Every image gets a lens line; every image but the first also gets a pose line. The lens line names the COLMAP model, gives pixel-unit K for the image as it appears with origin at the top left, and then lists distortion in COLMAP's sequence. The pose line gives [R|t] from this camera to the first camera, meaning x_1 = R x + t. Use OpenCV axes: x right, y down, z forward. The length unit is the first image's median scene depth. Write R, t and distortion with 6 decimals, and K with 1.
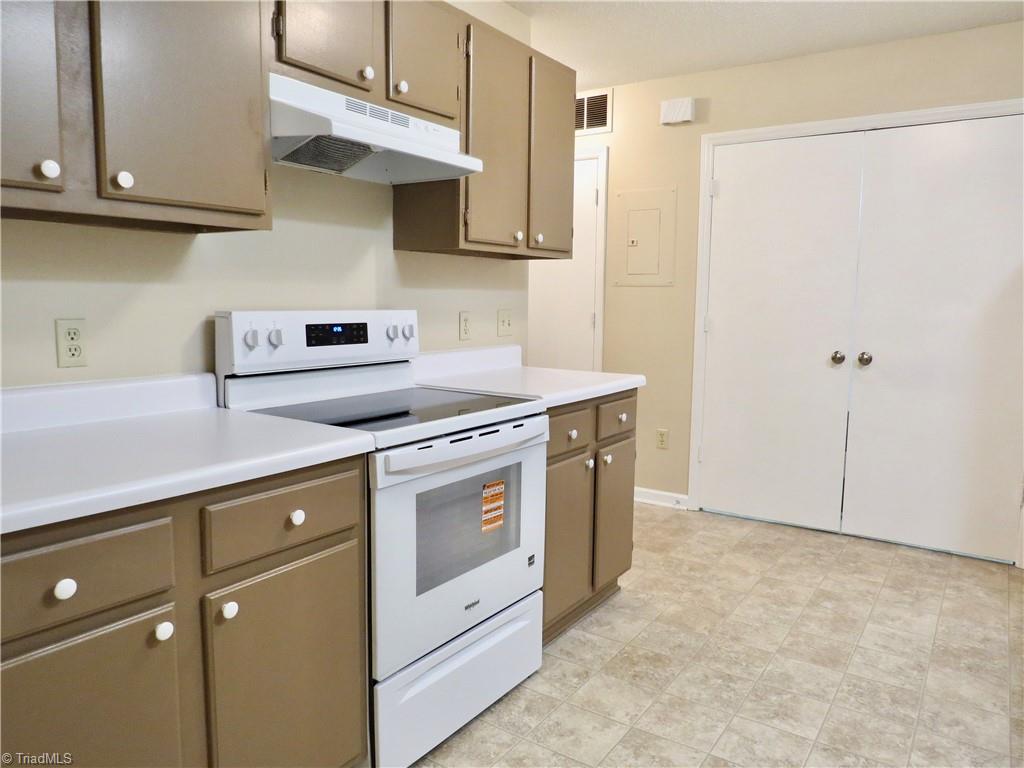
lens RADIAL K [[730.8, 0, 511.1], [0, 730.8, 385.7], [0, 0, 1]] dist [-0.024586, 0.015150]
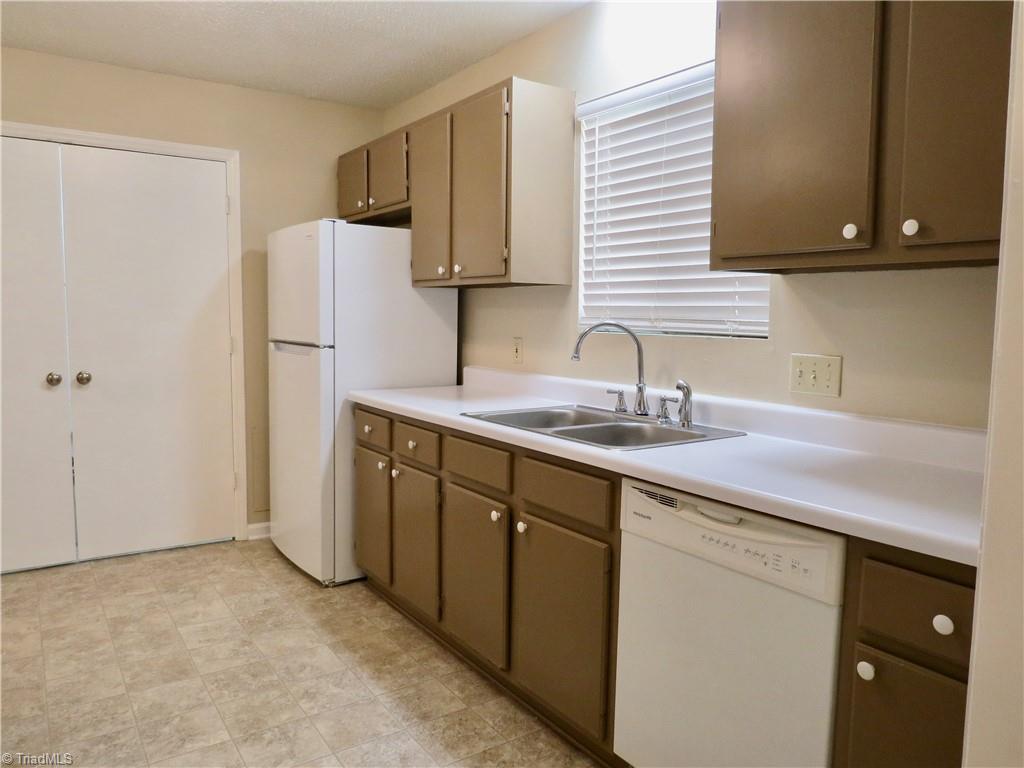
lens RADIAL K [[730.8, 0, 508.6], [0, 730.8, 384.9], [0, 0, 1]] dist [-0.024586, 0.015150]
pose [[0.372260, -0.091955, 0.923562, -0.319097], [0.104367, 0.992916, 0.056793, -0.037250], [-0.922242, 0.075247, 0.379220, 0.164525]]
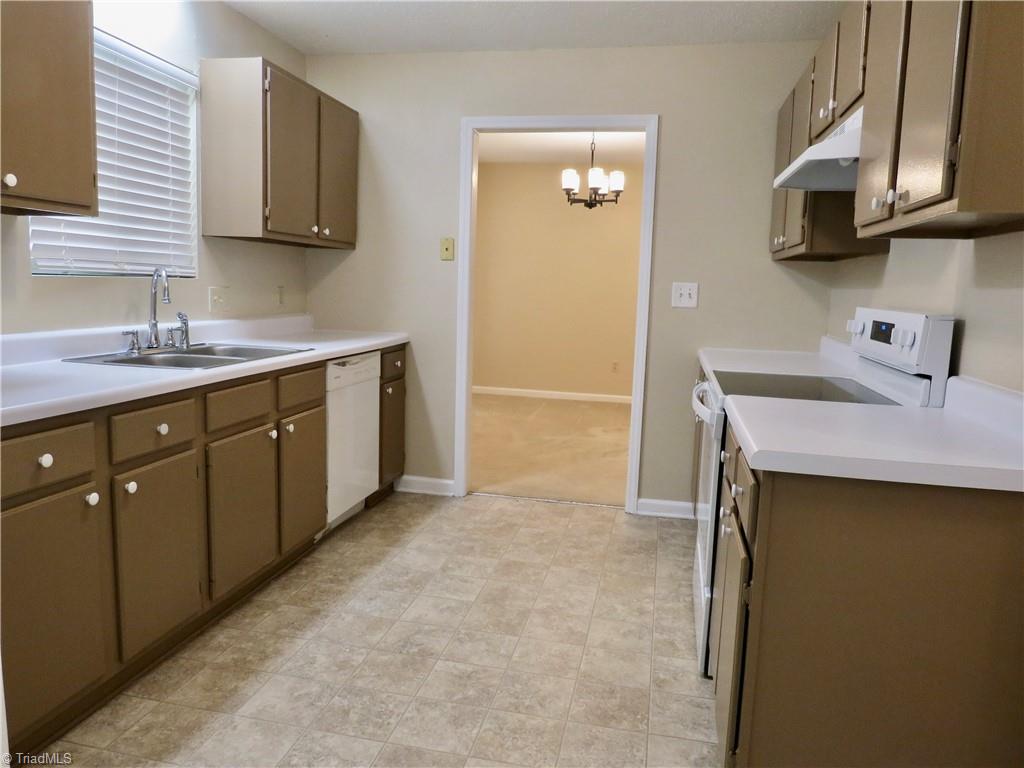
lens RADIAL K [[730.8, 0, 510.8], [0, 730.8, 376.1], [0, 0, 1]] dist [-0.024586, 0.015150]
pose [[-0.926365, 0.005538, -0.376586, 0.660388], [-0.088347, 0.968798, 0.231572, -0.204414], [0.366118, 0.247790, -0.896971, 1.744715]]
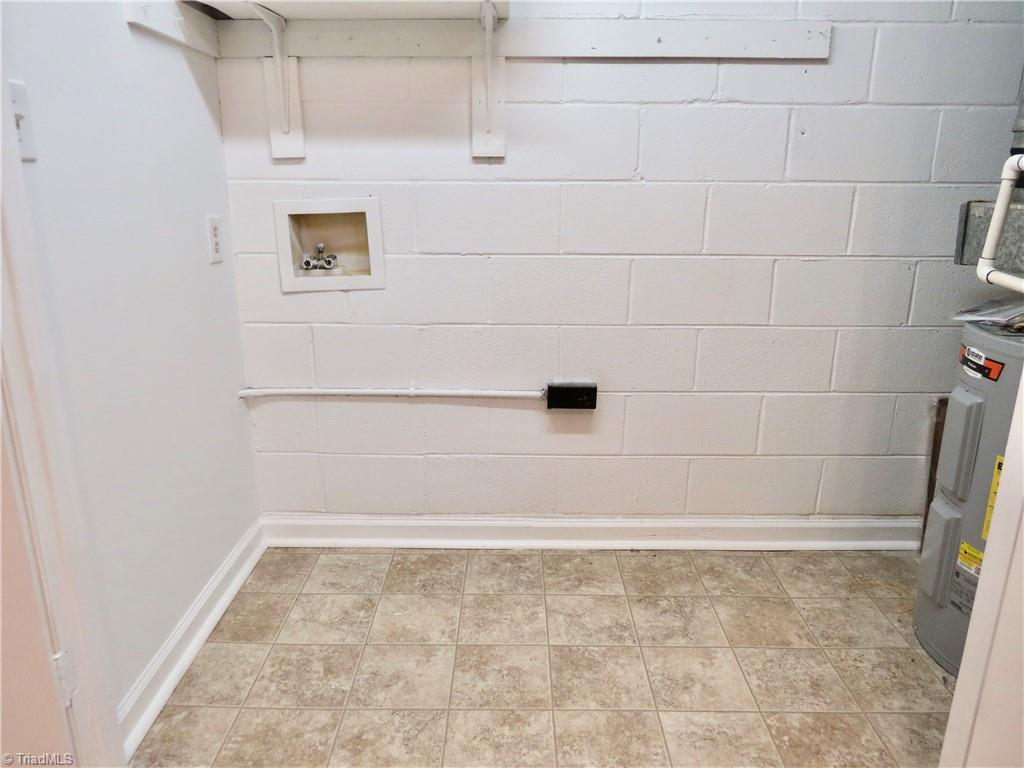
lens RADIAL K [[730.8, 0, 518.5], [0, 730.8, 385.2], [0, 0, 1]] dist [-0.024586, 0.015150]
pose [[0.823851, -0.155840, 0.544962, -0.176909], [0.060665, 0.980181, 0.188587, 0.009527], [-0.563551, -0.122308, 0.816977, 0.268430]]
